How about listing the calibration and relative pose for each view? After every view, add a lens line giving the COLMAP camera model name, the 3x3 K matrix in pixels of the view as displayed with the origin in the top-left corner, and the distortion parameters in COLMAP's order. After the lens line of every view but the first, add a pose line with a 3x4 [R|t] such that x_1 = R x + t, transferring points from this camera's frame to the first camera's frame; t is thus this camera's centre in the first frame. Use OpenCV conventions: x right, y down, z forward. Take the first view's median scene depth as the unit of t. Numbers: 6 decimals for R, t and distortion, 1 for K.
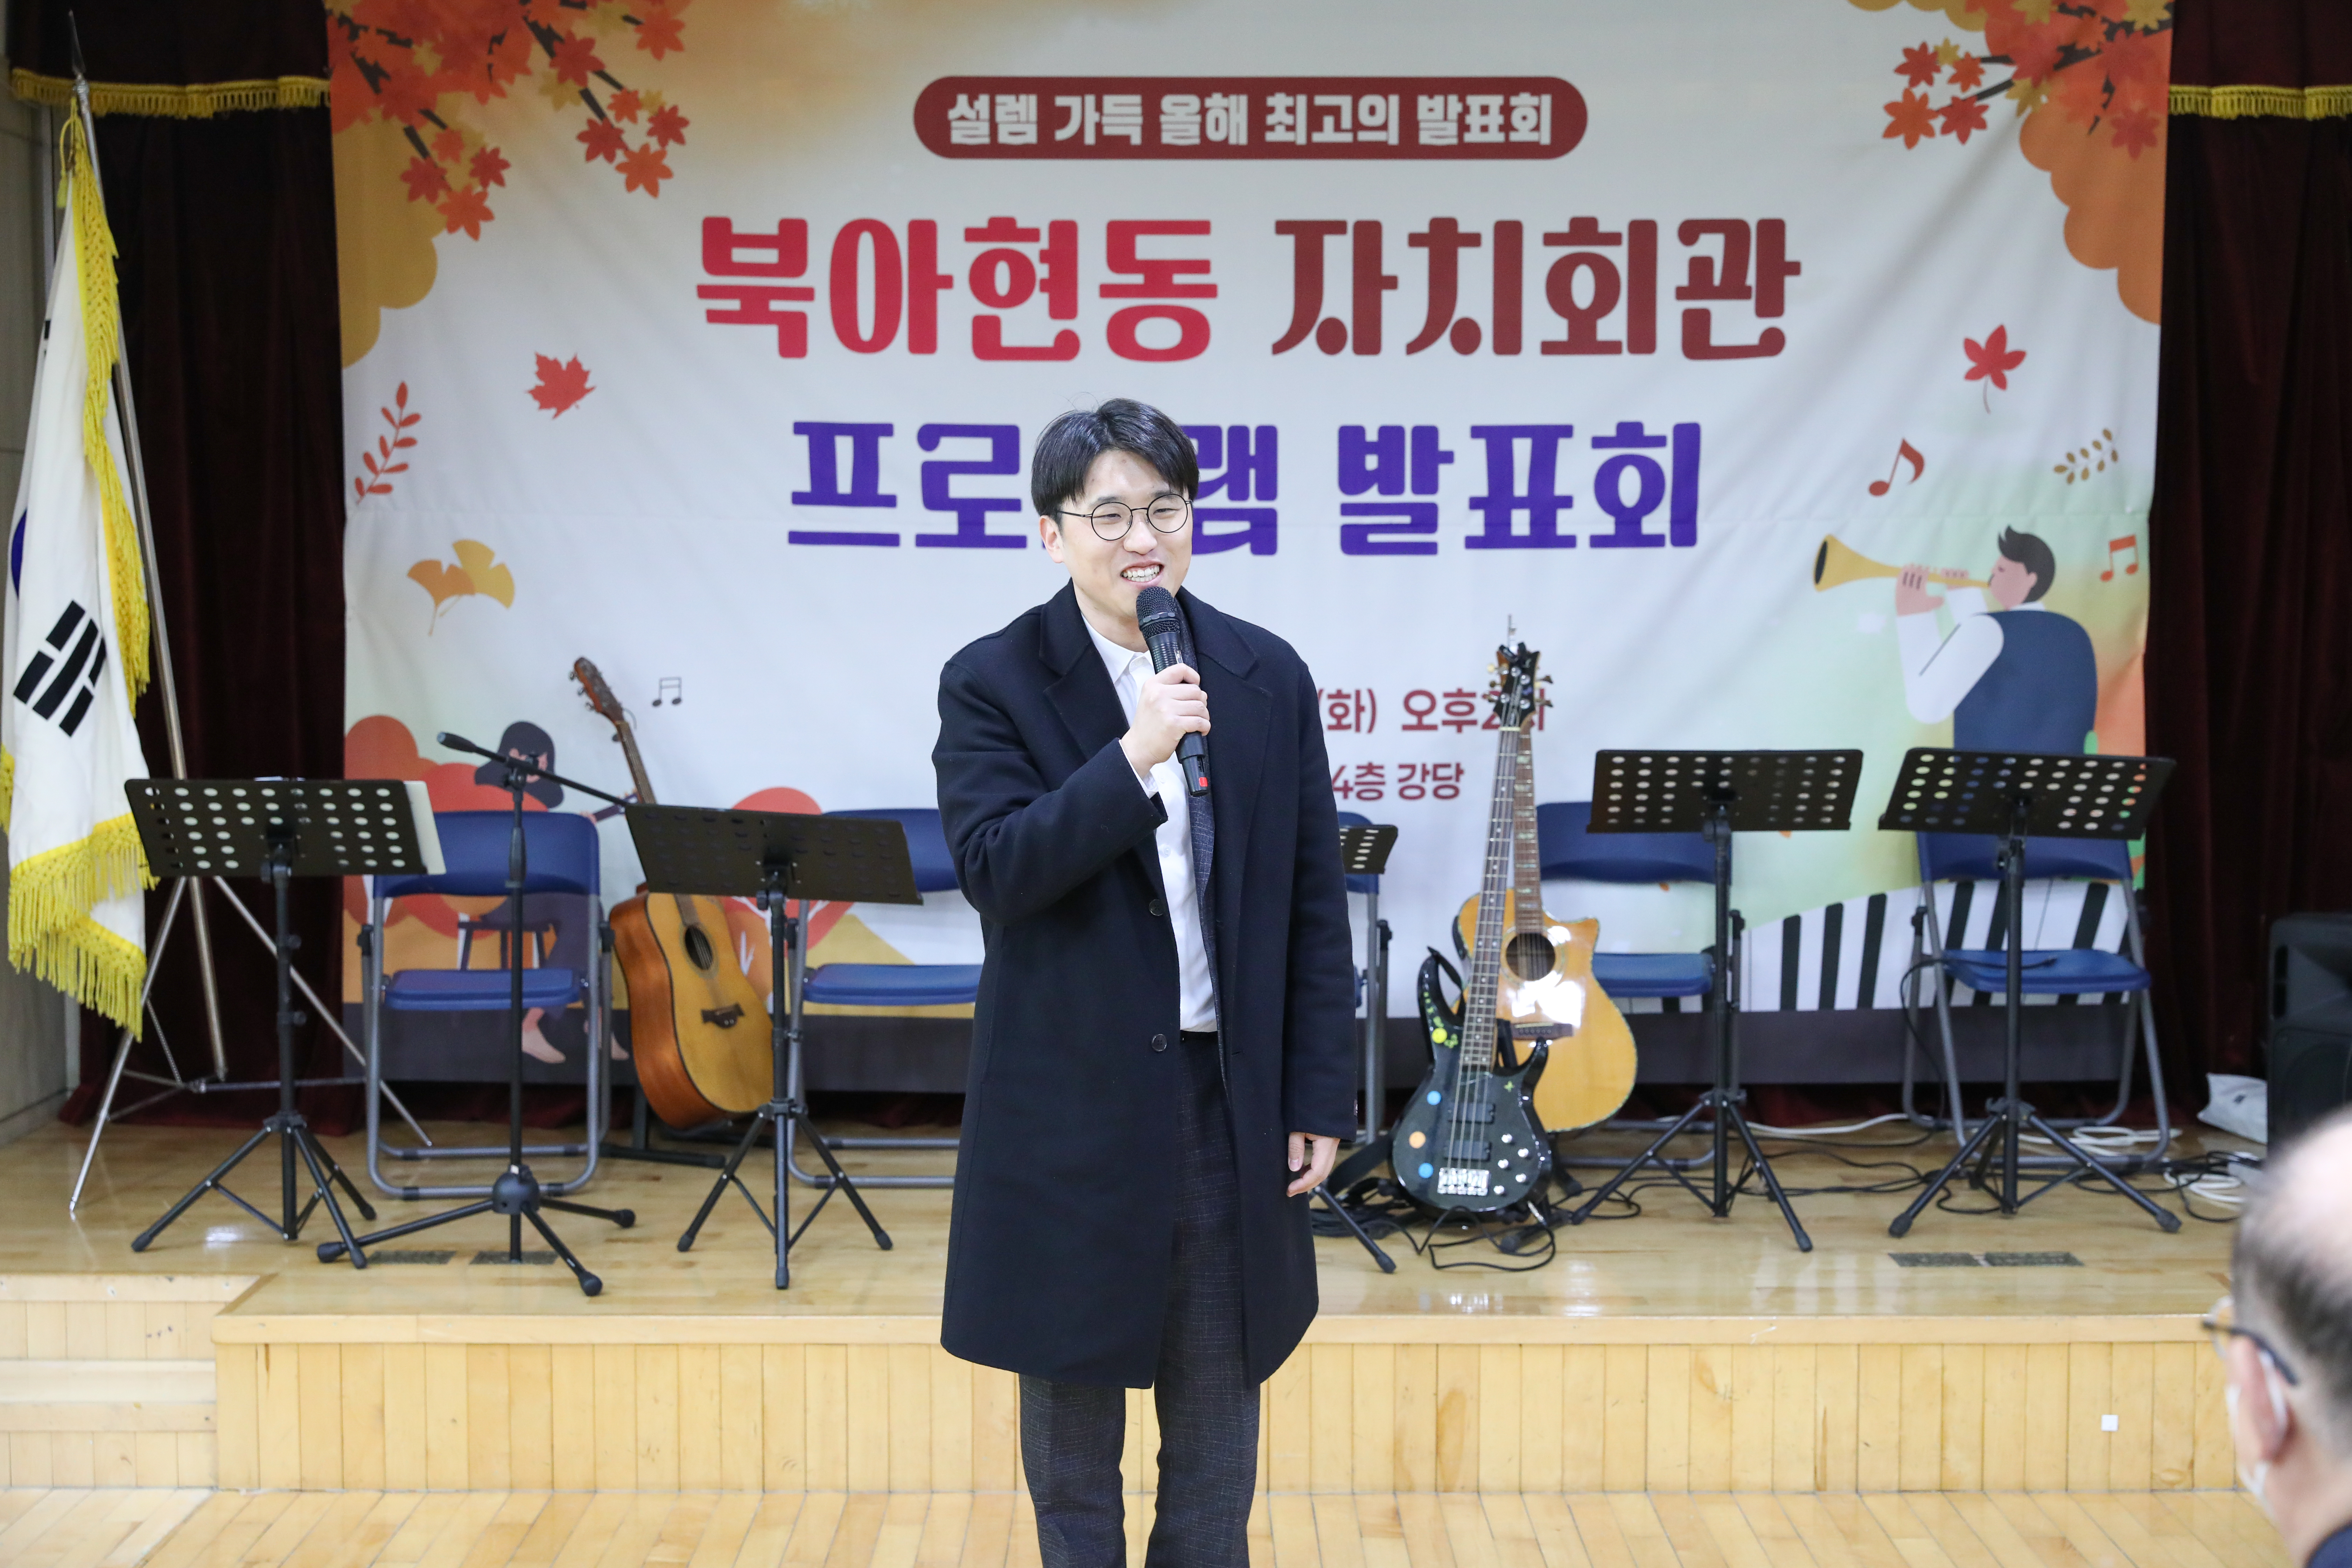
lens RADIAL K [[3313.6, 0, 1158.6], [0, 3313.6, 794.2], [0, 0, 1]] dist [-0.014940, 0.000000]
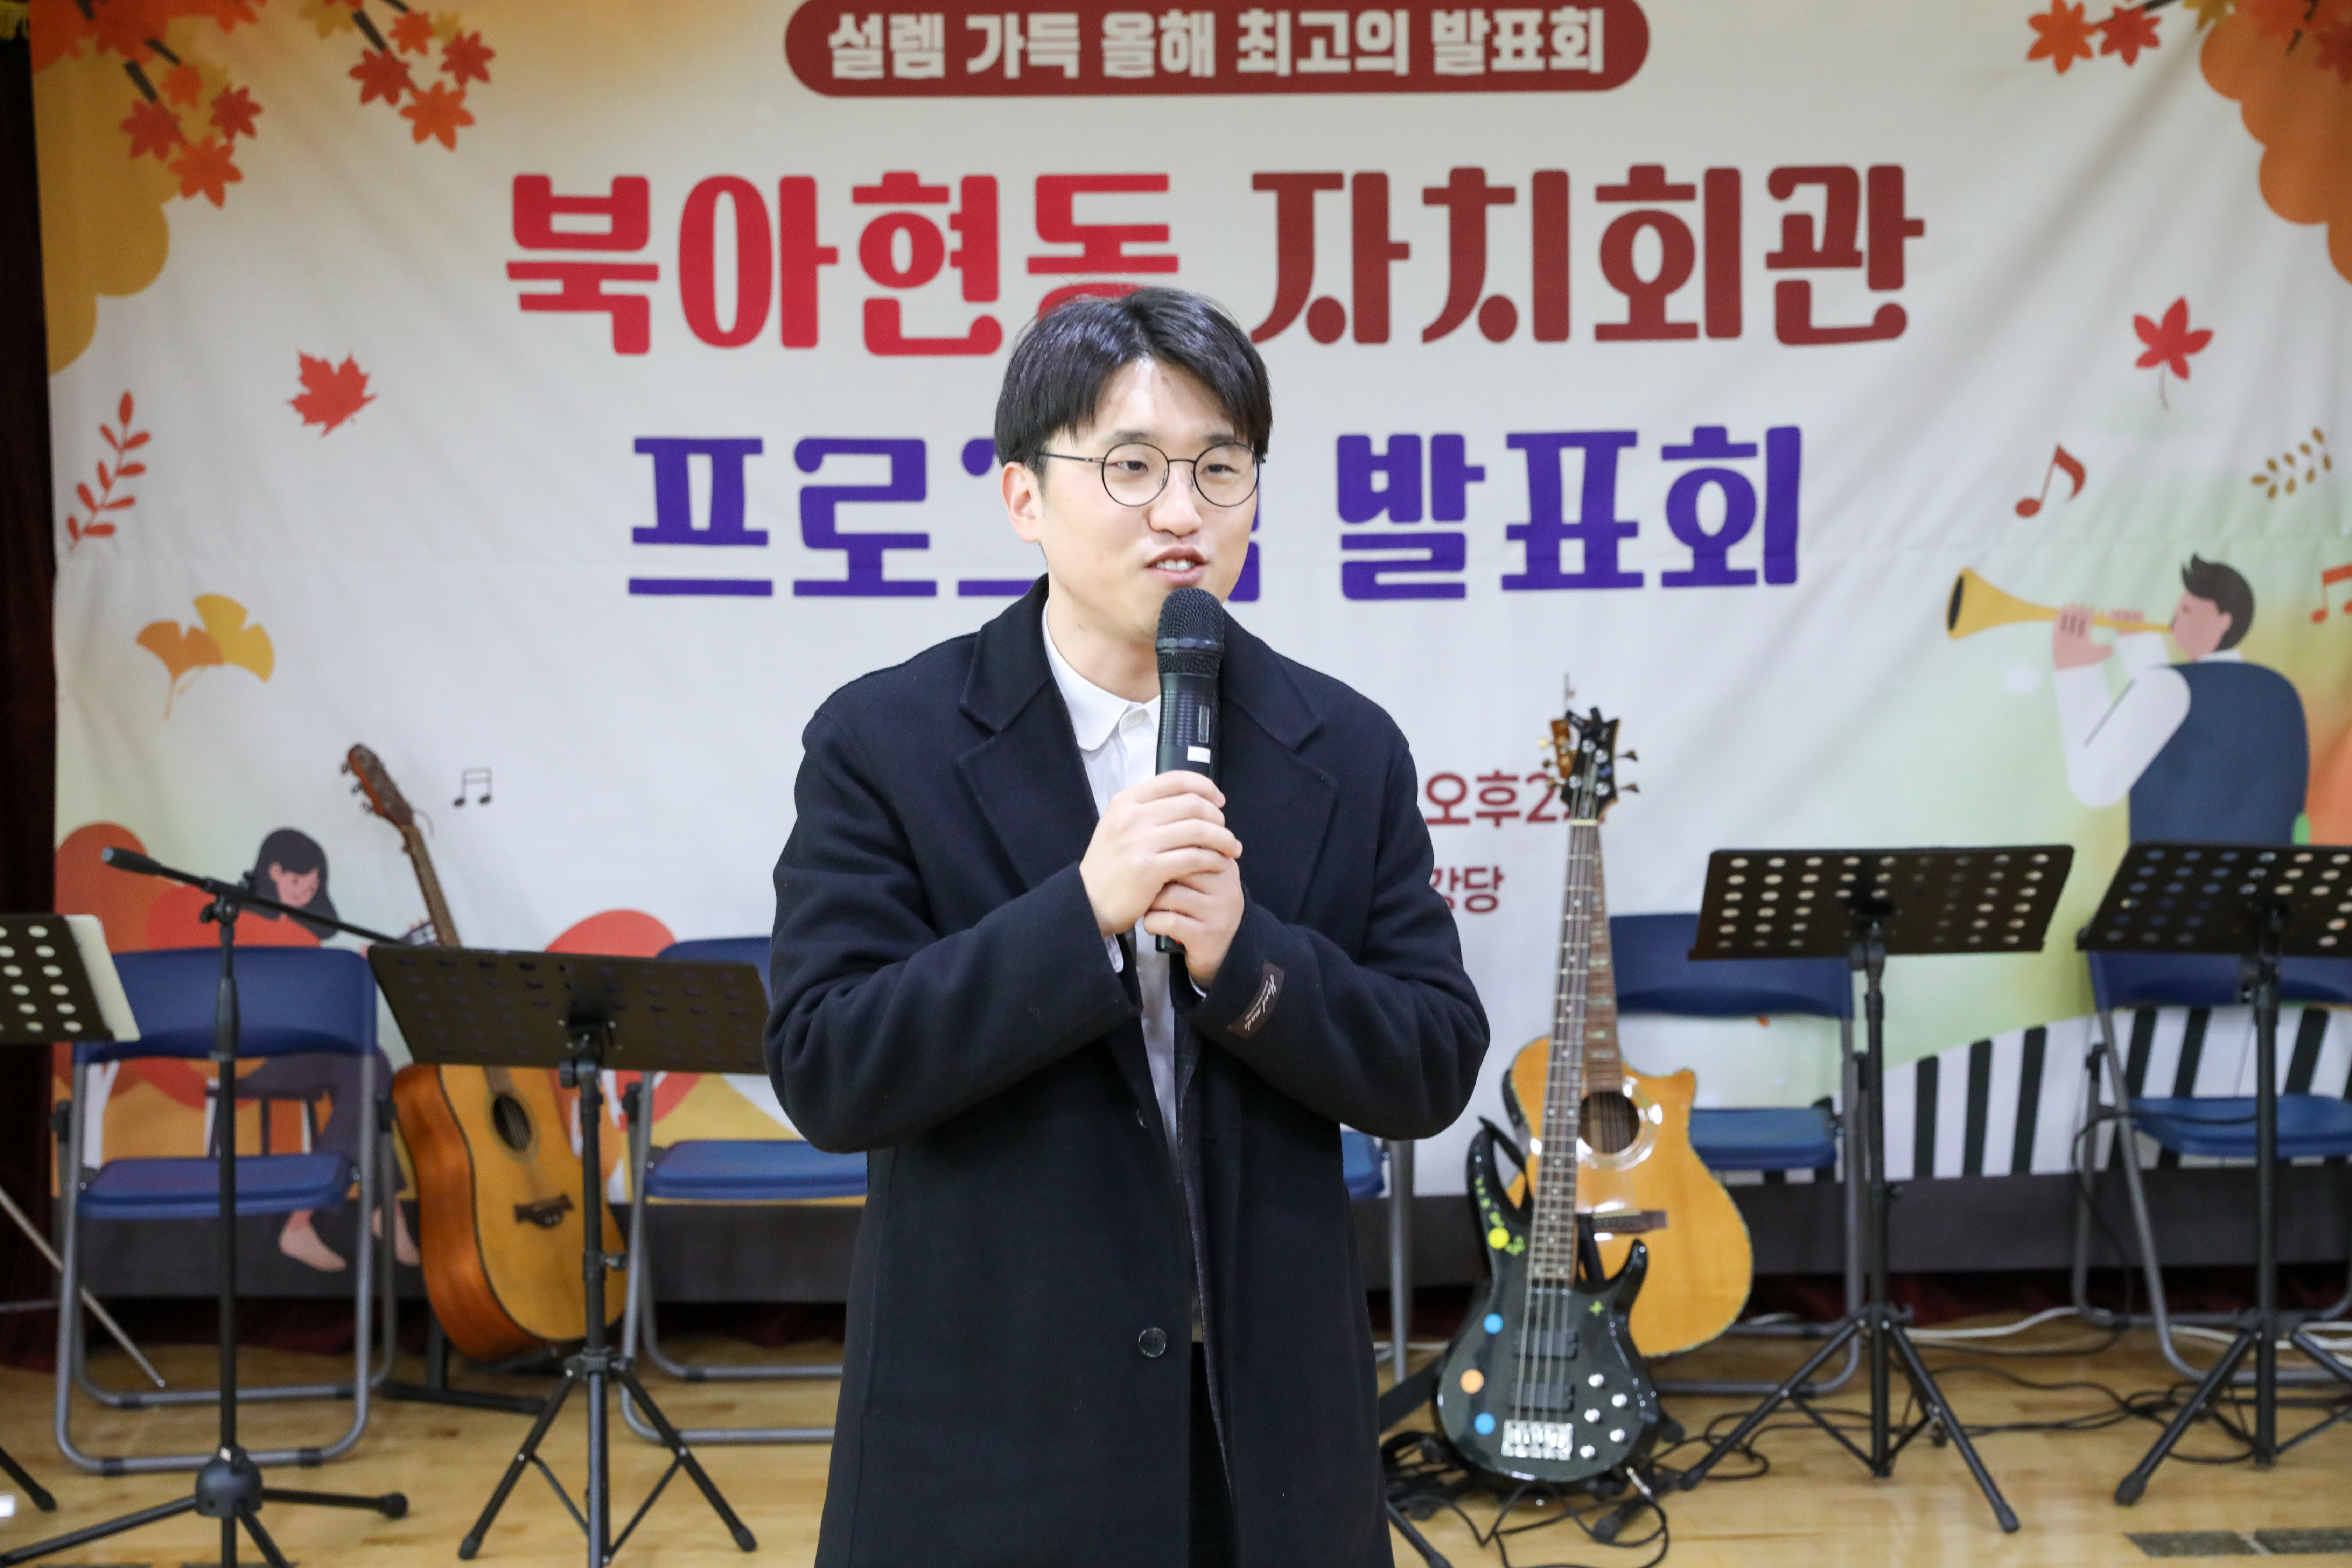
lens RADIAL K [[3313.6, 0, 1199.7], [0, 3313.6, 800.1], [0, 0, 1]] dist [-0.014940, 0.000000]
pose [[0.999435, -0.012896, 0.031045, -0.003091], [0.013717, 0.999558, -0.026377, -0.005445], [-0.030691, 0.026788, 0.999170, 0.227119]]
